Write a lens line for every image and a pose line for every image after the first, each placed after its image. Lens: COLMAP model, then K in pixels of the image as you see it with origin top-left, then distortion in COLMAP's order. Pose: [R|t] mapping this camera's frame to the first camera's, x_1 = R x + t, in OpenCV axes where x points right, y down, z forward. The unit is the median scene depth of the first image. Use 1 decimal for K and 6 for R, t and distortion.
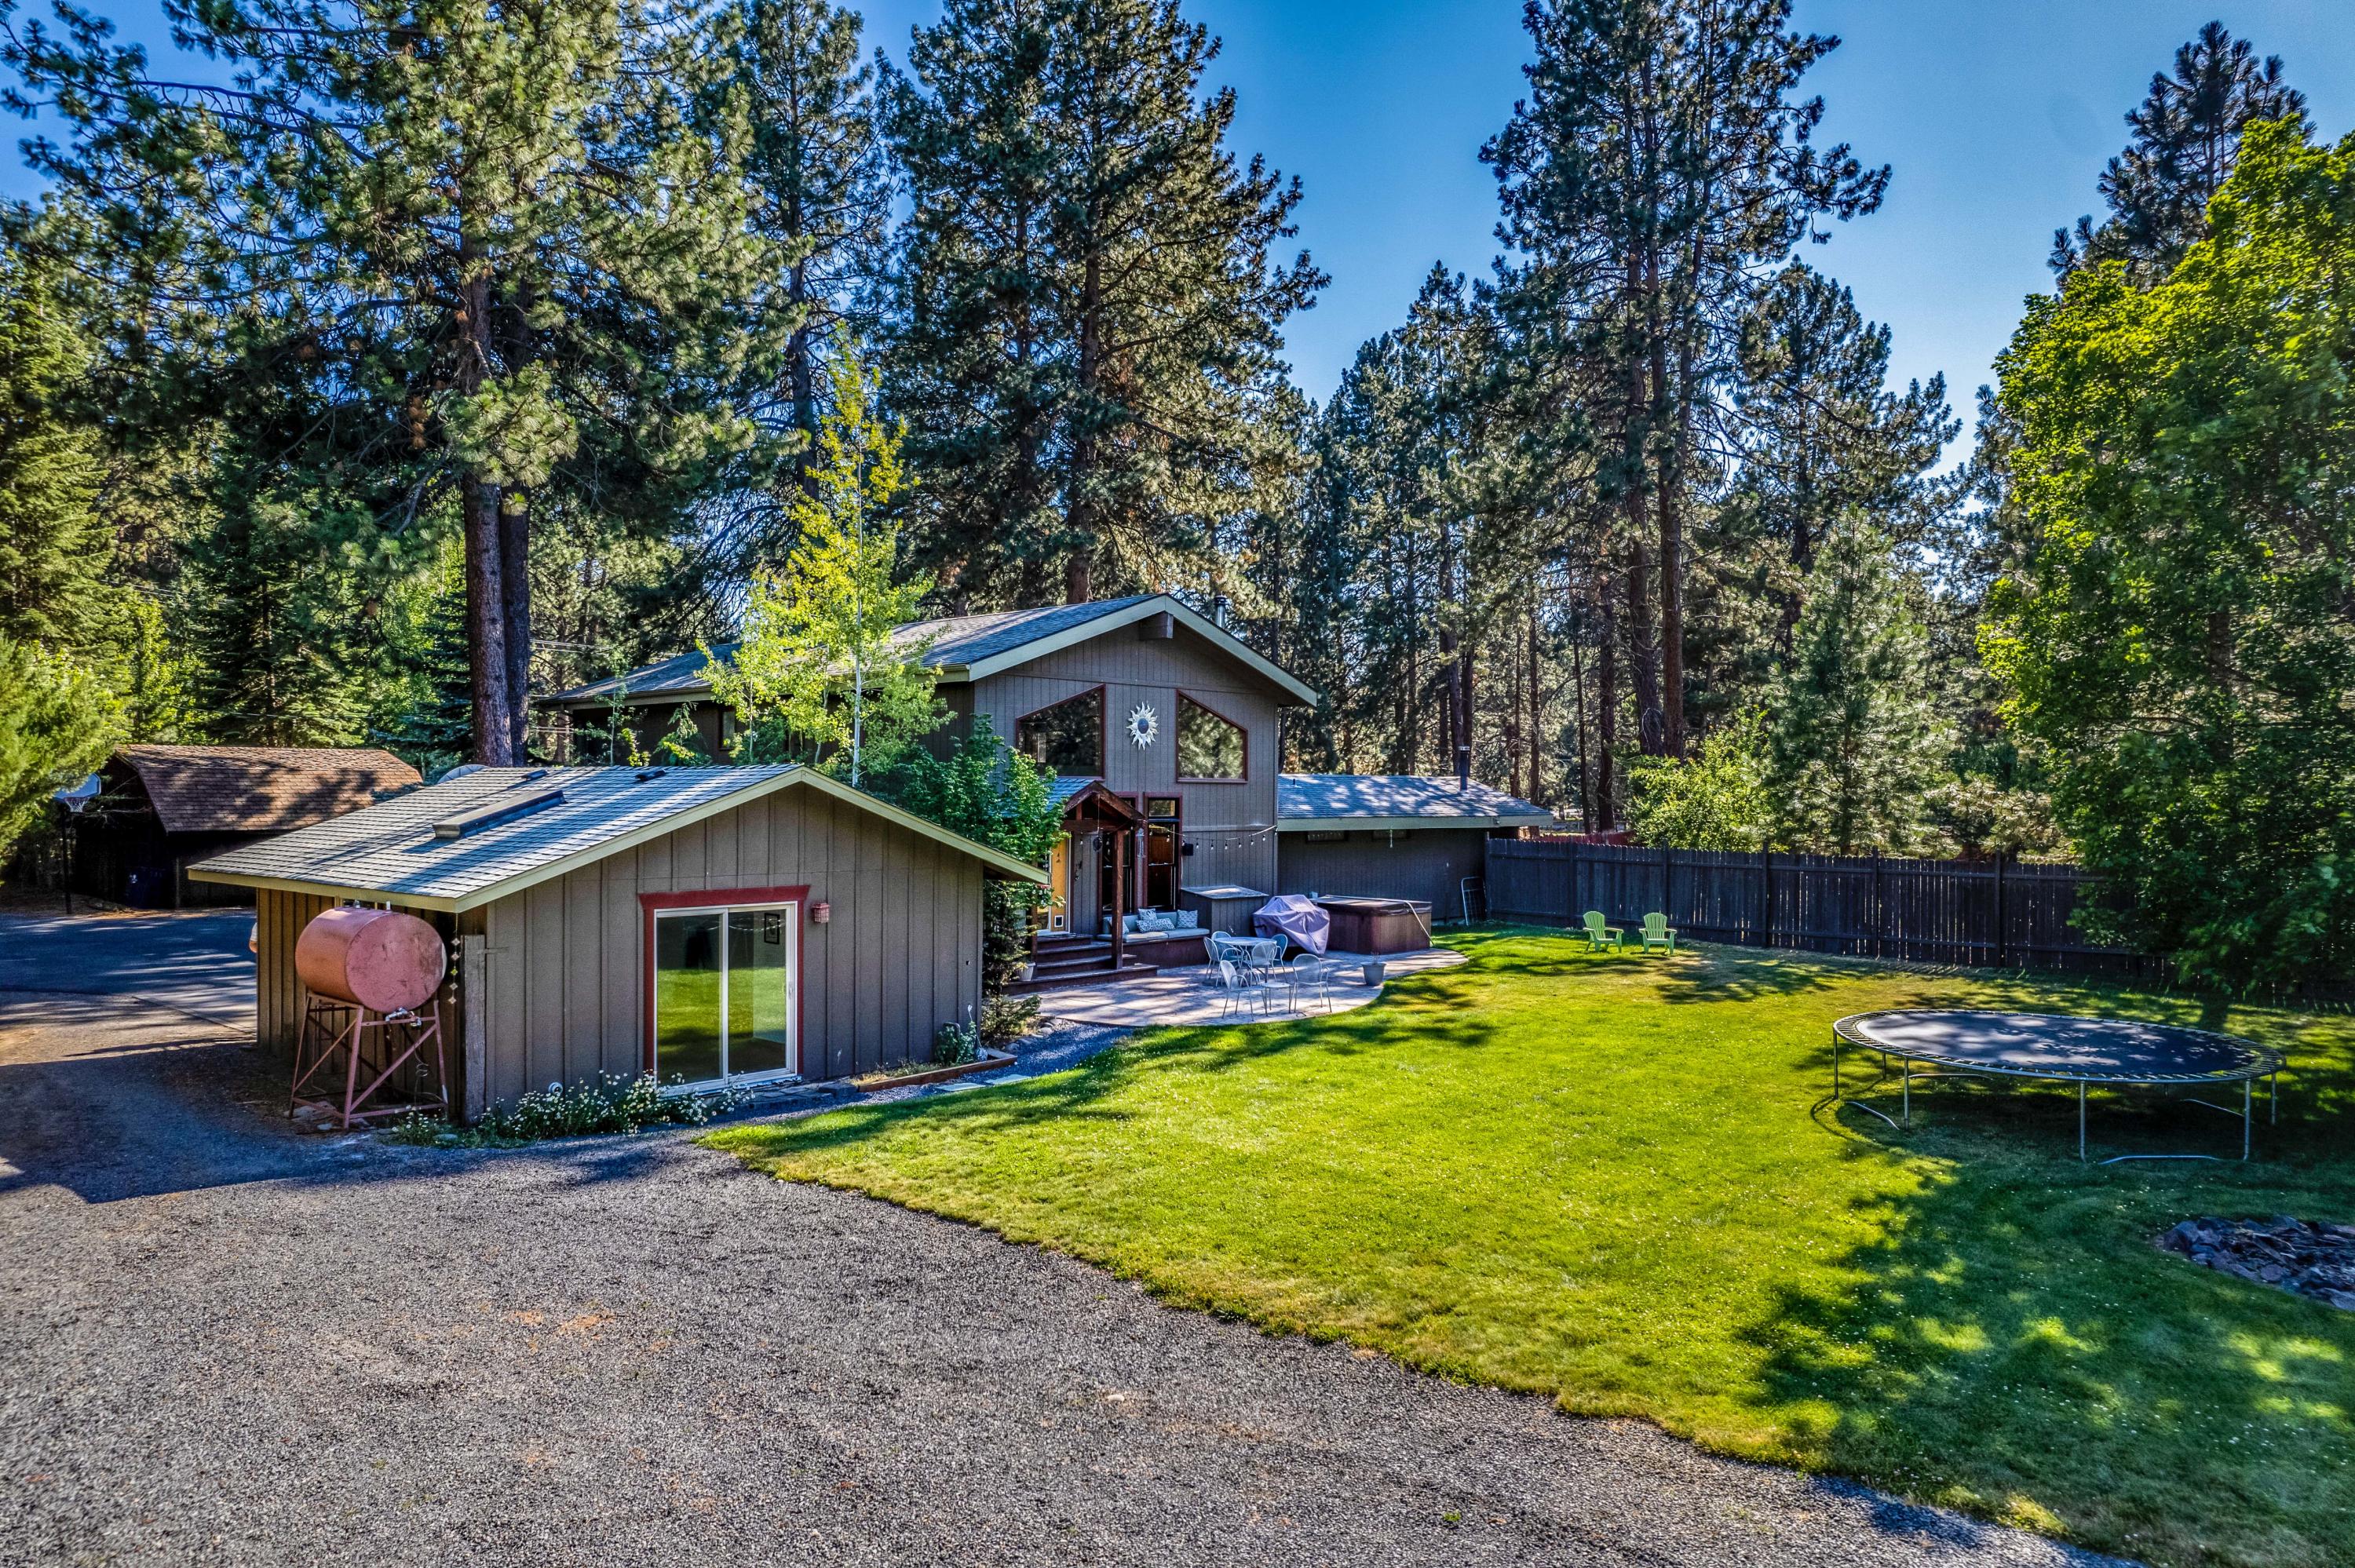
lens RADIAL K [[1510.3, 0, 1275.0], [0, 1510.3, 774.9], [0, 0, 1]] dist [-0.037085, 0.055307]
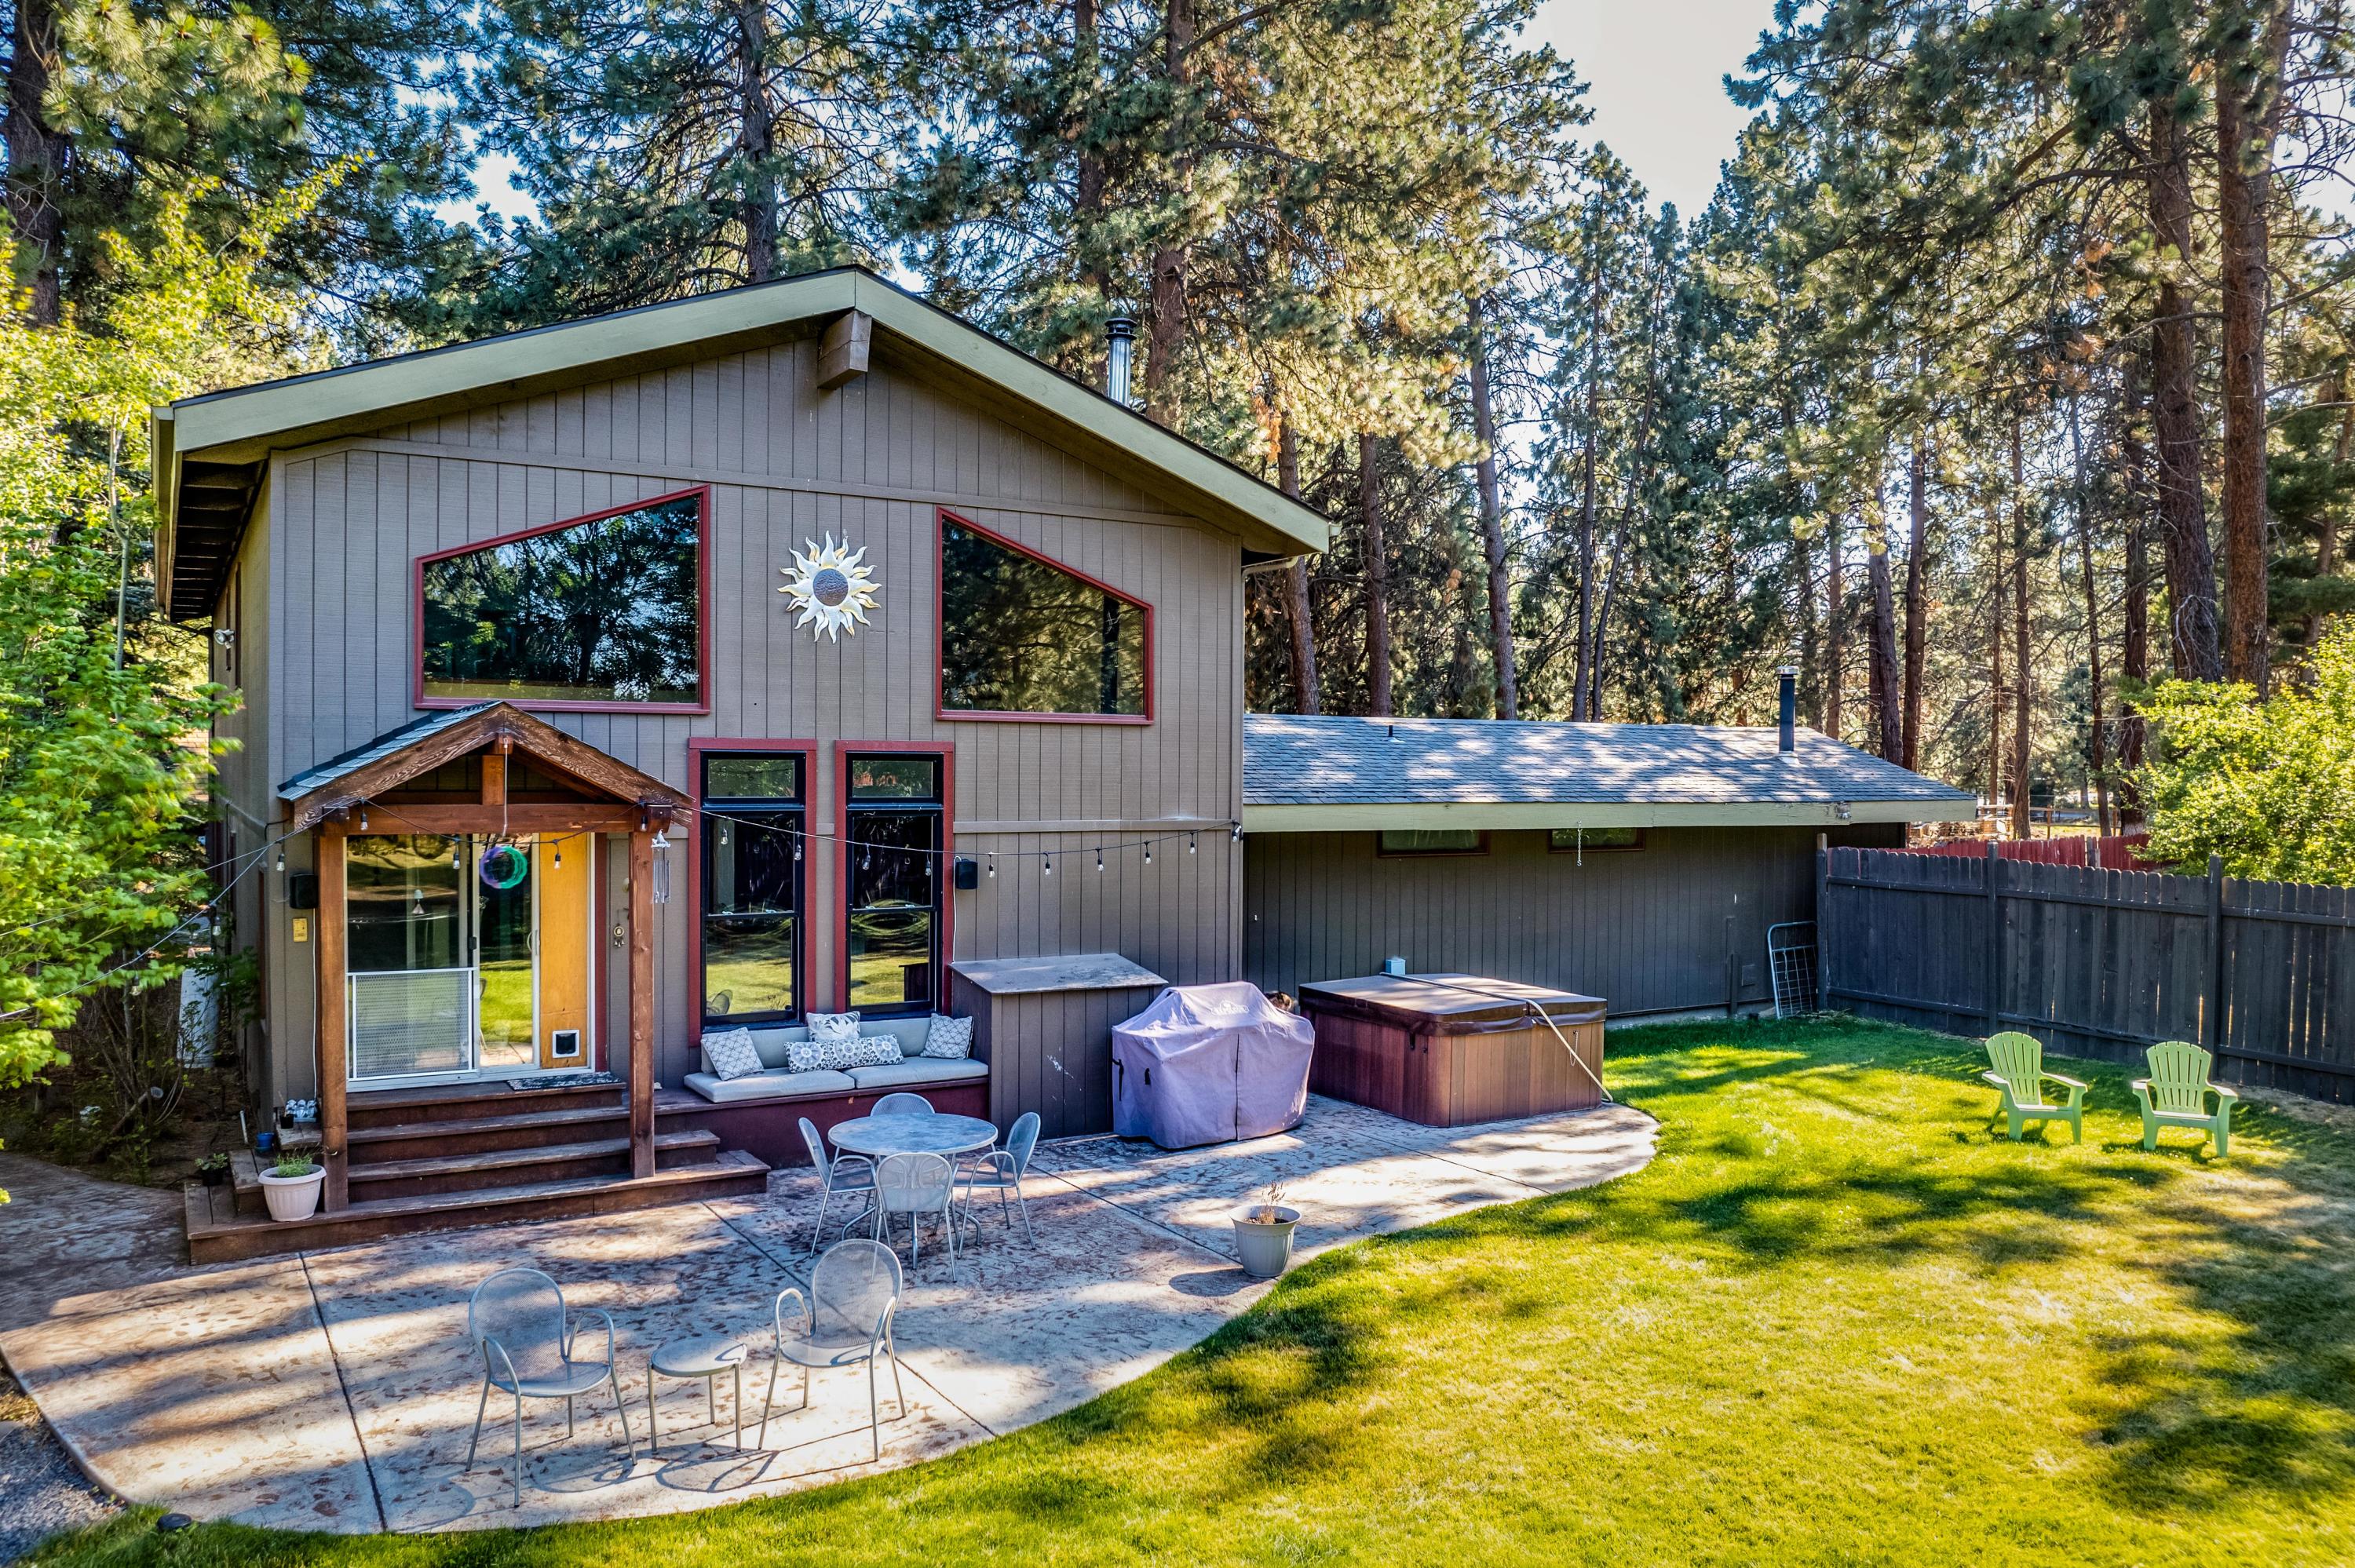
lens RADIAL K [[1783.7, 0, 1177.5], [0, 1783.7, 784.0], [0, 0, 1]] dist [0.004262, 0.005836]
pose [[0.959853, 0.003677, -0.280479, 0.101900], [0.001925, 0.999804, 0.019693, 0.009271], [0.280497, -0.019442, 0.959658, 0.368757]]
